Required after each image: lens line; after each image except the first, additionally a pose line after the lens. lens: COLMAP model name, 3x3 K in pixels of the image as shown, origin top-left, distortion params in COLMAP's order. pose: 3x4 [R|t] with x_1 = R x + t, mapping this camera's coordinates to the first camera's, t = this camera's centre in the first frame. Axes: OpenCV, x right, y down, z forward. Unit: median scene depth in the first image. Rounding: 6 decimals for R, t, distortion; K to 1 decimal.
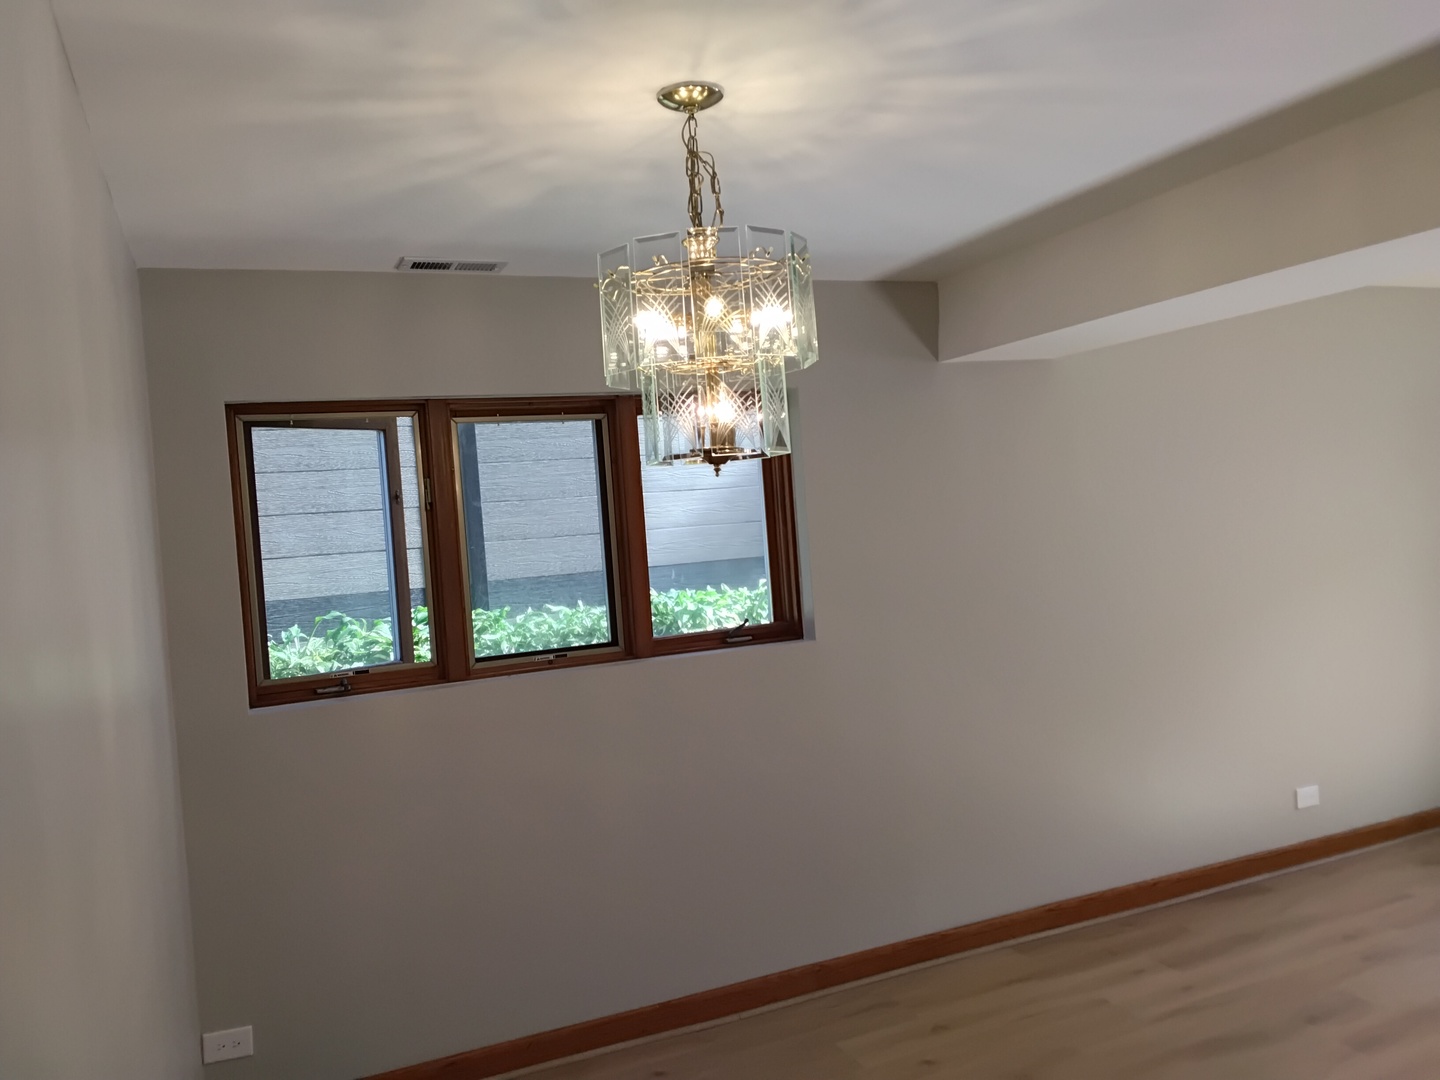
lens RADIAL K [[1142.9, 0, 718.1], [0, 1142.9, 543.3], [0, 0, 1]] dist [0.120003, -0.174676]
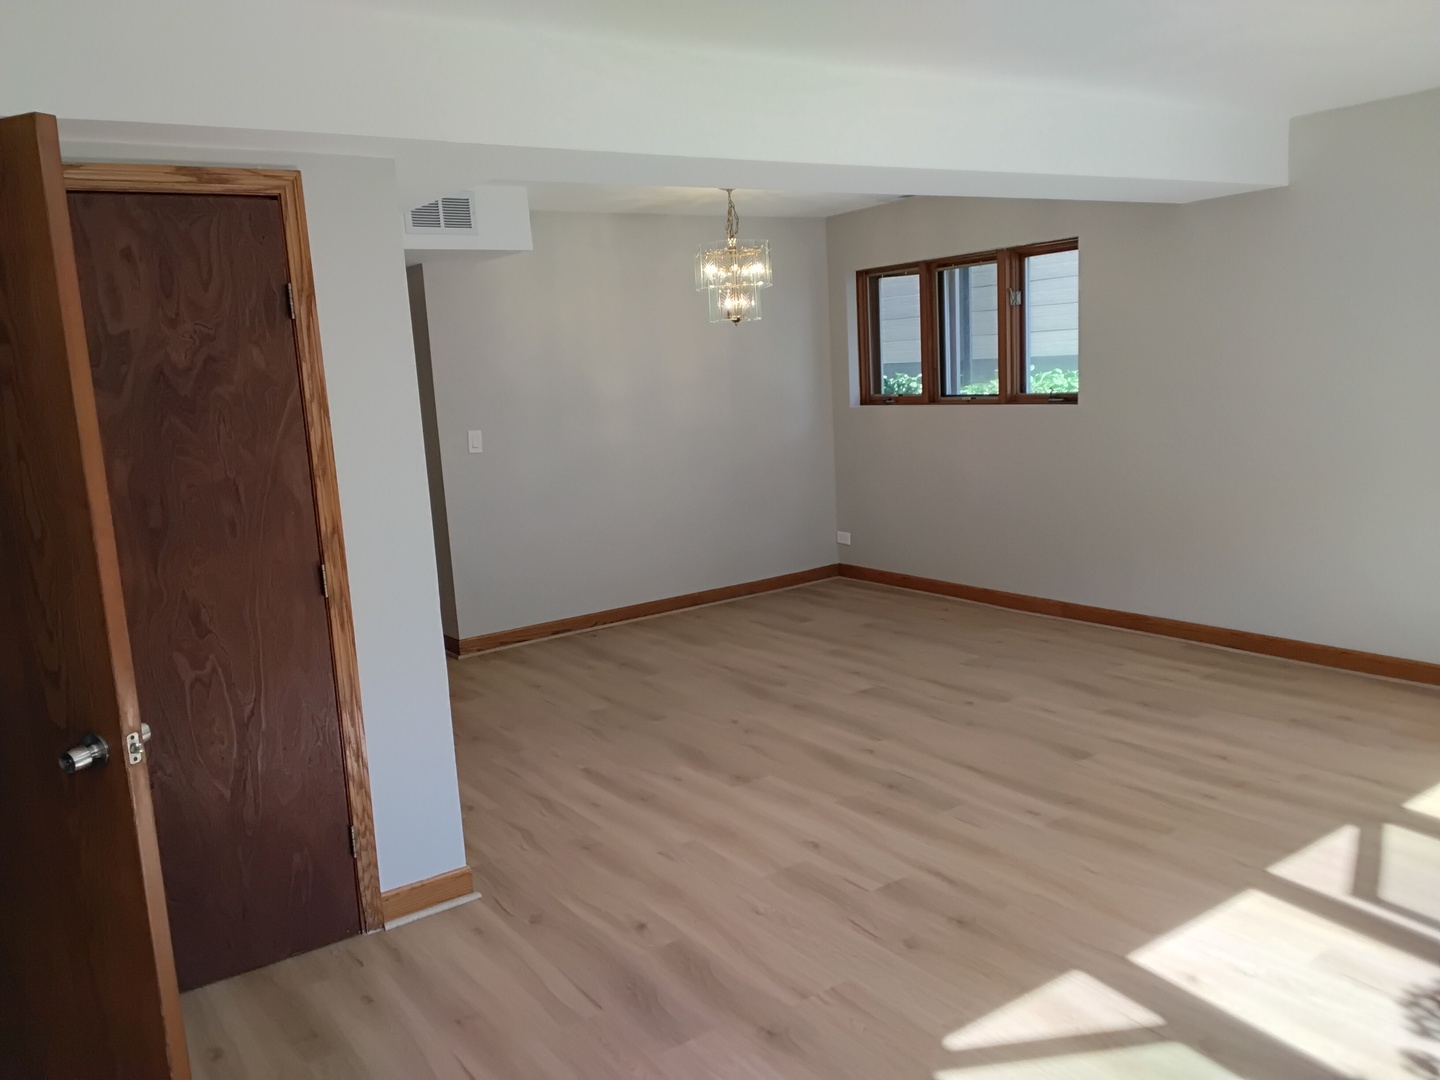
lens RADIAL K [[1142.9, 0, 718.1], [0, 1142.9, 543.3], [0, 0, 1]] dist [0.120003, -0.174676]
pose [[0.205518, 0.217741, -0.954123, 1.654637], [0.022560, 0.973622, 0.227050, -0.109072], [0.978393, -0.068188, 0.195185, 0.225537]]
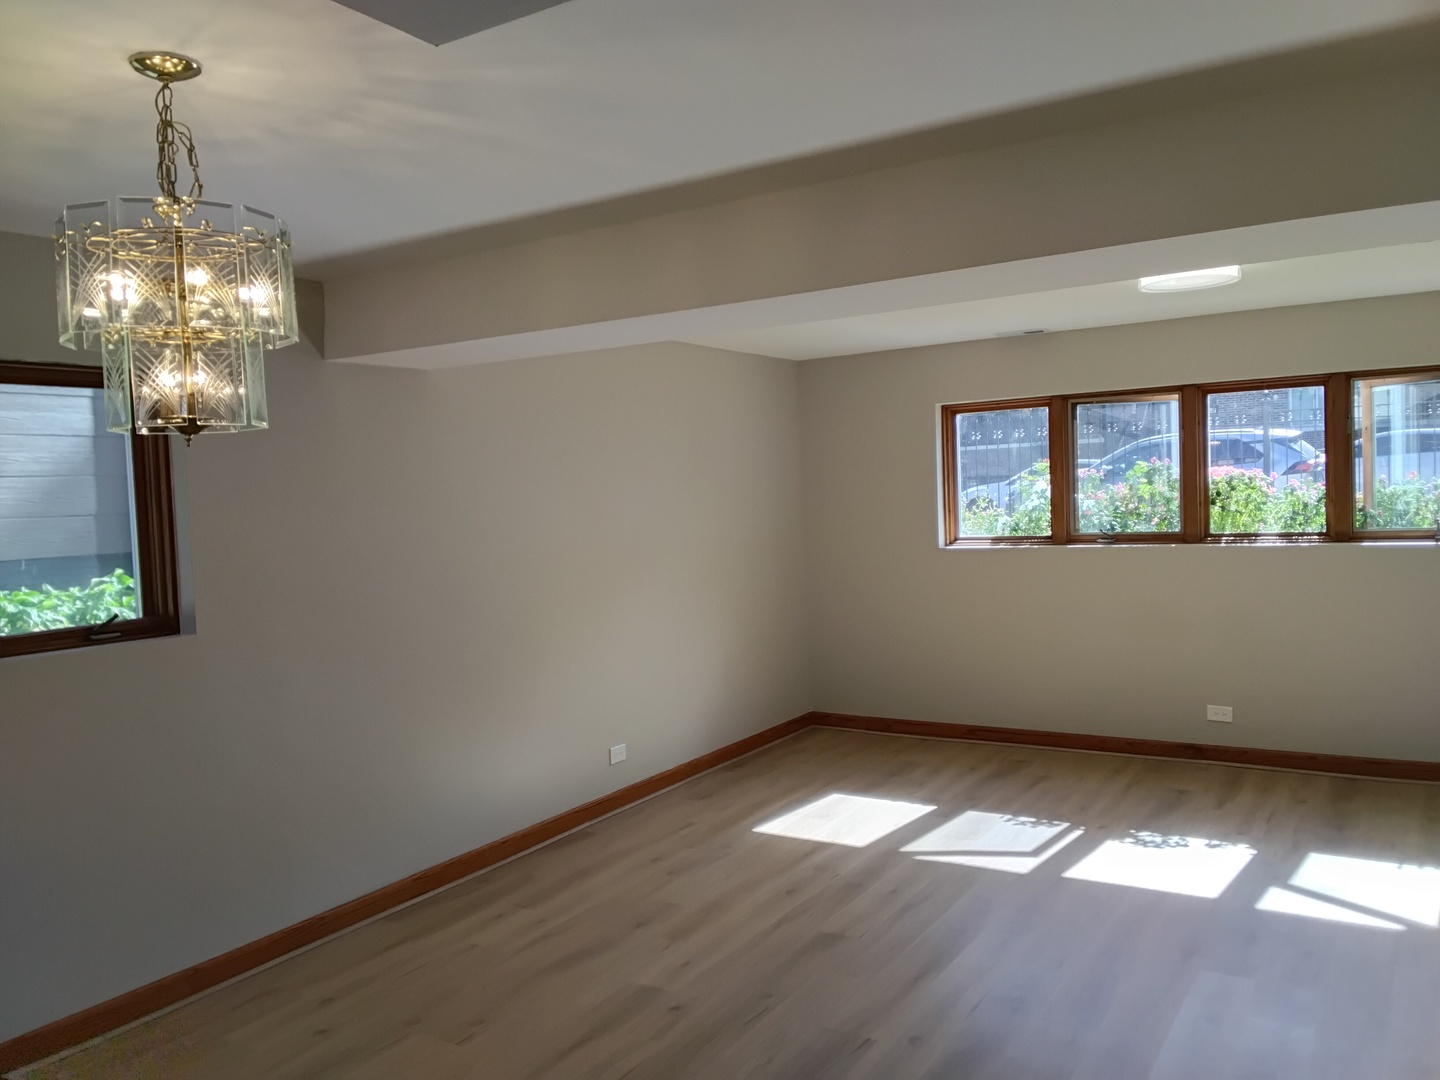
lens RADIAL K [[1142.9, 0, 718.1], [0, 1142.9, 543.3], [0, 0, 1]] dist [0.120003, -0.174676]
pose [[0.824110, 0.013711, 0.566264, -0.115094], [-0.005482, 0.999853, -0.016231, 0.023779], [-0.566404, 0.010272, 0.824064, -0.056764]]
